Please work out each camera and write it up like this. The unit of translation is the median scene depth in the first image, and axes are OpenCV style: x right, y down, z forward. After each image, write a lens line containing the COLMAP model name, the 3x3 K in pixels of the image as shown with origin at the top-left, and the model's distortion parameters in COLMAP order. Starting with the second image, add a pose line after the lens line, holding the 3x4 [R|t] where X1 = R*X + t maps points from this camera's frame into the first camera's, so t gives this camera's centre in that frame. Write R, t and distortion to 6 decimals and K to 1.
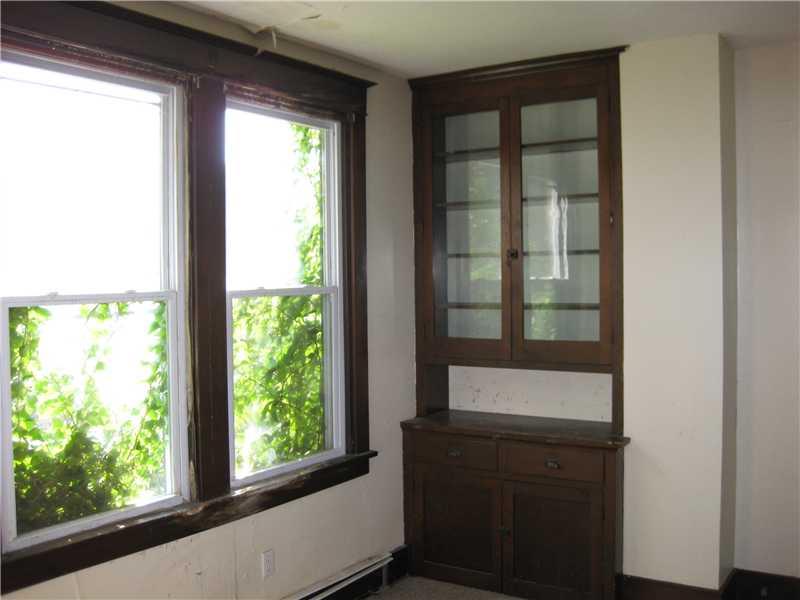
lens RADIAL K [[946.8, 0, 400.0], [0, 946.8, 300.0], [0, 0, 1]] dist [-0.021833, -0.011736]
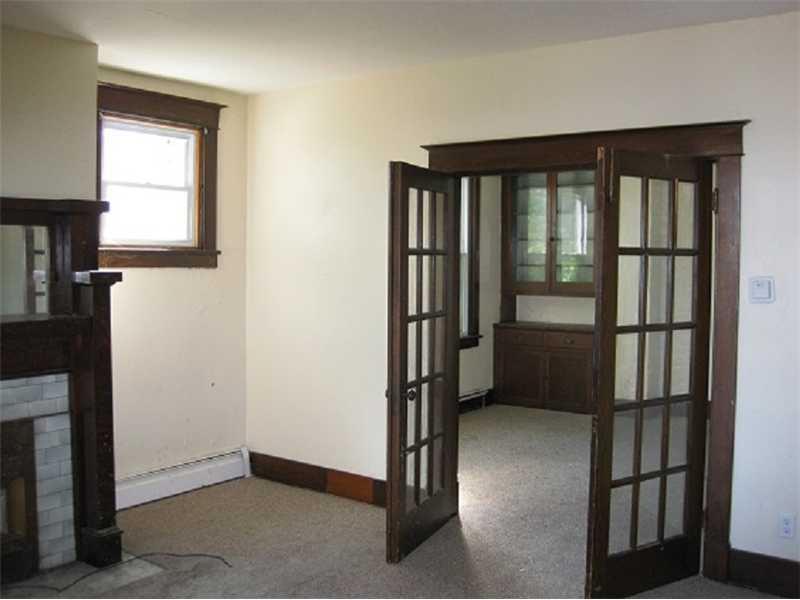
lens RADIAL K [[814.1, 0, 400.0], [0, 814.1, 300.0], [0, 0, 1]] dist [0.074449, -0.002623]
pose [[0.997563, 0.015096, -0.068122, -0.075852], [-0.013217, 0.999522, 0.027952, 0.033317], [0.068512, -0.026983, 0.997285, -0.695031]]
